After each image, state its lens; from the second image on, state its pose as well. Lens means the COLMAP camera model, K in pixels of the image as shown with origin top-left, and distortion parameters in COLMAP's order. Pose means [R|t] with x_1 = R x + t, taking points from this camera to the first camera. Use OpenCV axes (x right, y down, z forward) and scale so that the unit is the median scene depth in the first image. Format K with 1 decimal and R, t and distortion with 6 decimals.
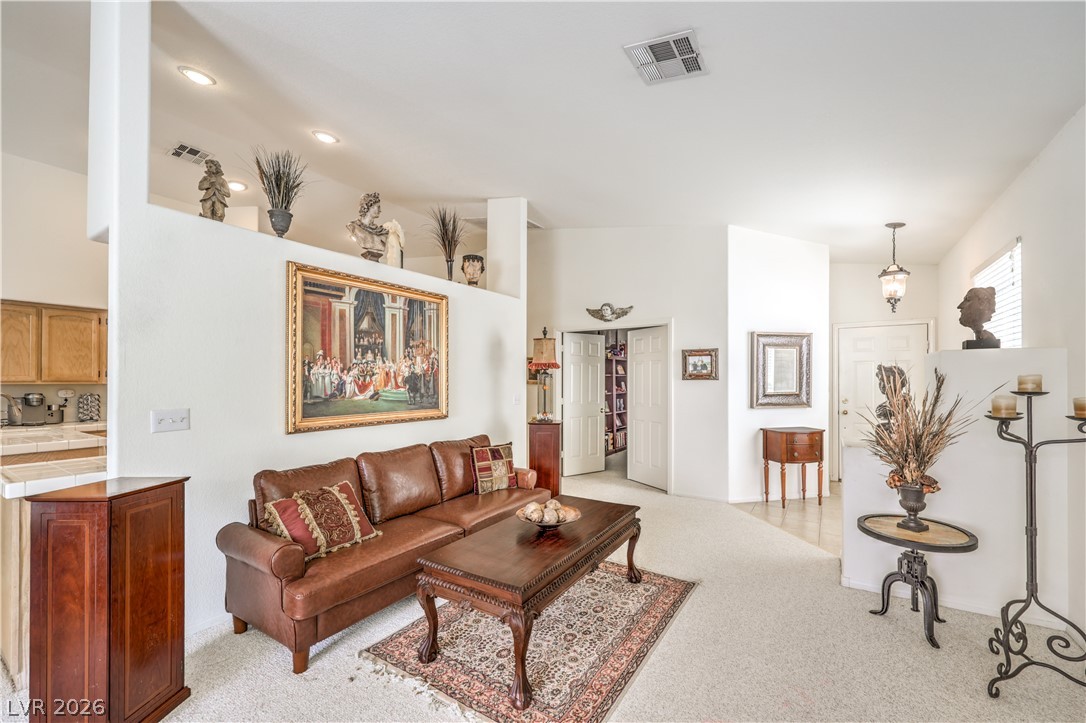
lens RADIAL K [[436.5, 0, 557.9], [0, 436.5, 377.5], [0, 0, 1]] dist [-0.014244, 0.000100]
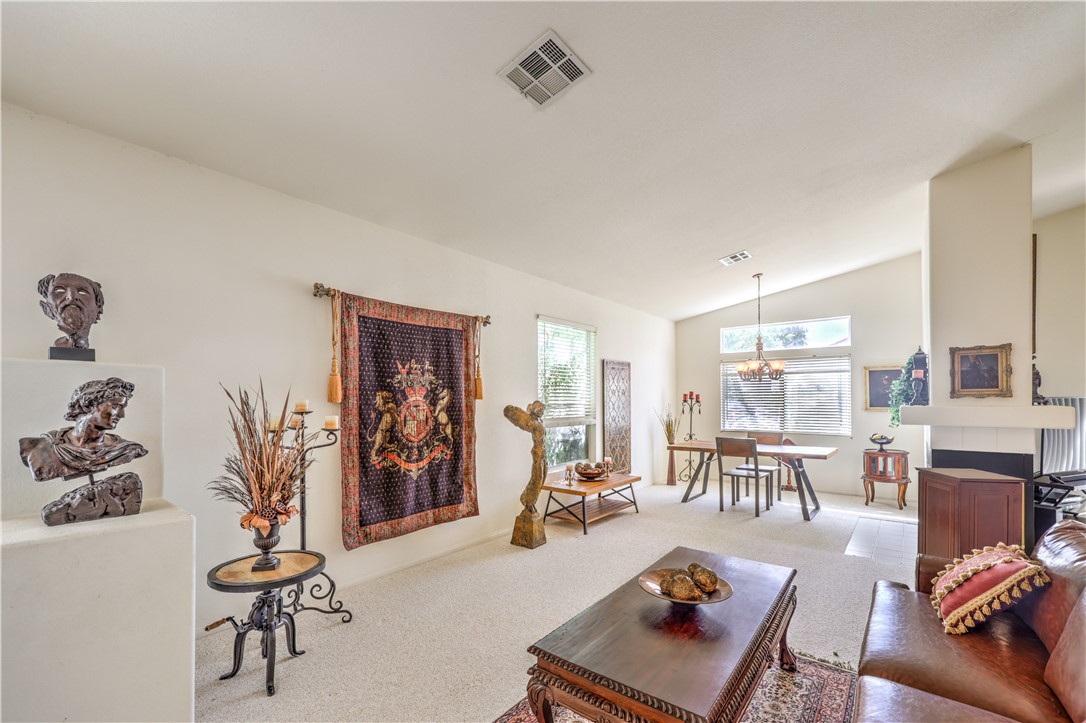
lens RADIAL K [[450.8, 0, 546.1], [0, 450.8, 398.1], [0, 0, 1]] dist [-0.000497, -0.000193]
pose [[-0.993264, 0.006701, 0.115678, 0.095497], [0.005284, 0.999907, -0.012555, 0.006675], [-0.115751, -0.011859, -0.993207, 1.329033]]
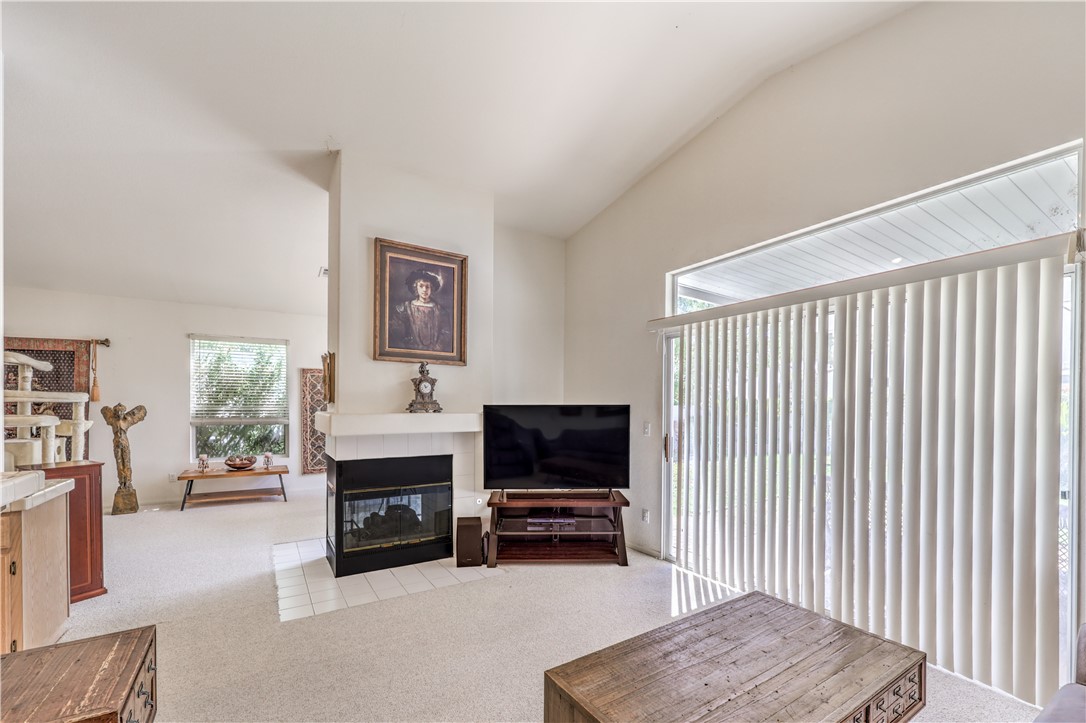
lens RADIAL K [[446.5, 0, 543.3], [0, 446.5, 409.2], [0, 0, 1]] dist [-0.001131, -0.000125]
pose [[-0.901189, -0.009626, 0.433320, -1.792016], [-0.008897, 0.999954, 0.003711, 0.000827], [-0.433336, -0.000511, -0.901233, 0.889480]]
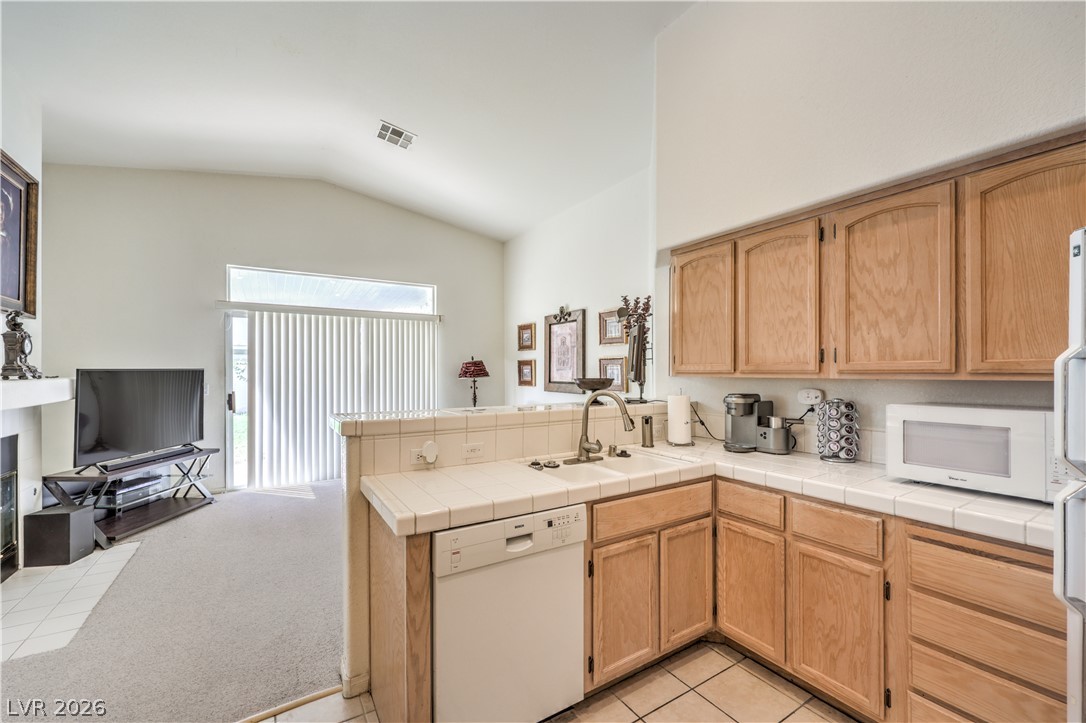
lens RADIAL K [[442.6, 0, 543.7], [0, 442.6, 373.8], [0, 0, 1]] dist [-0.000157, -0.000019]
pose [[-0.442300, 0.005007, -0.896853, -0.723153], [0.006199, 0.999978, 0.002525, 0.009688], [0.896846, -0.004443, -0.442321, 1.270404]]
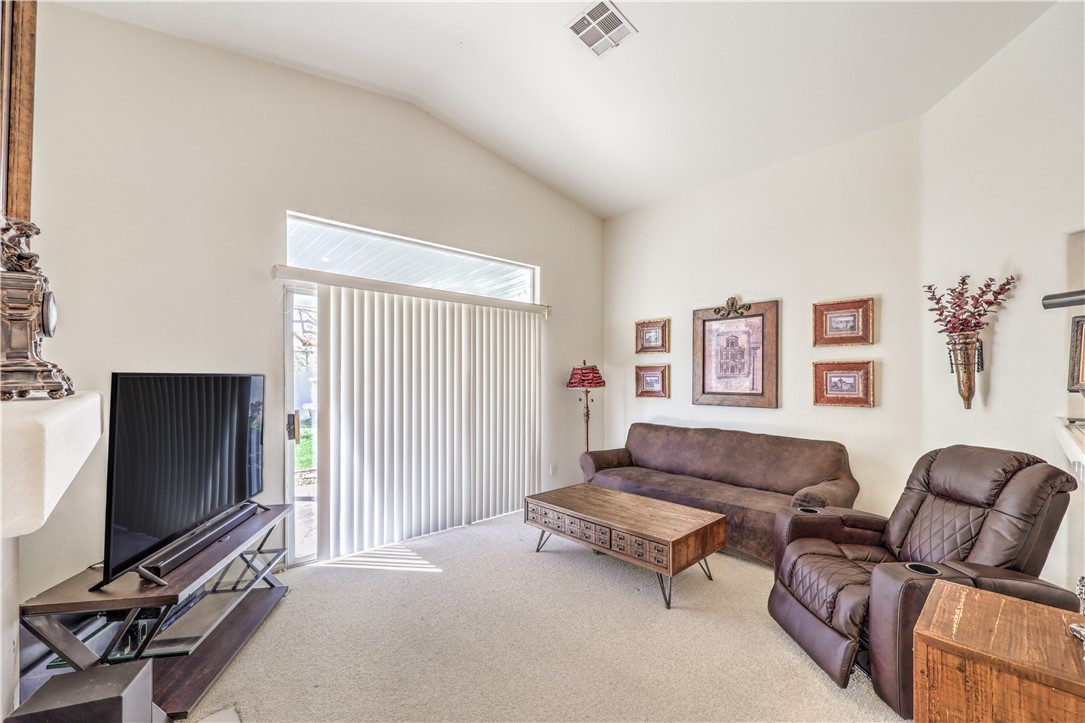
lens RADIAL K [[446.2, 0, 545.2], [0, 446.2, 380.8], [0, 0, 1]] dist [0.000258, -0.000044]
pose [[-0.266646, 0.002180, -0.963792, -0.817943], [0.005185, 0.999986, 0.000828, 0.005533], [0.963780, -0.004776, -0.266654, 0.461764]]
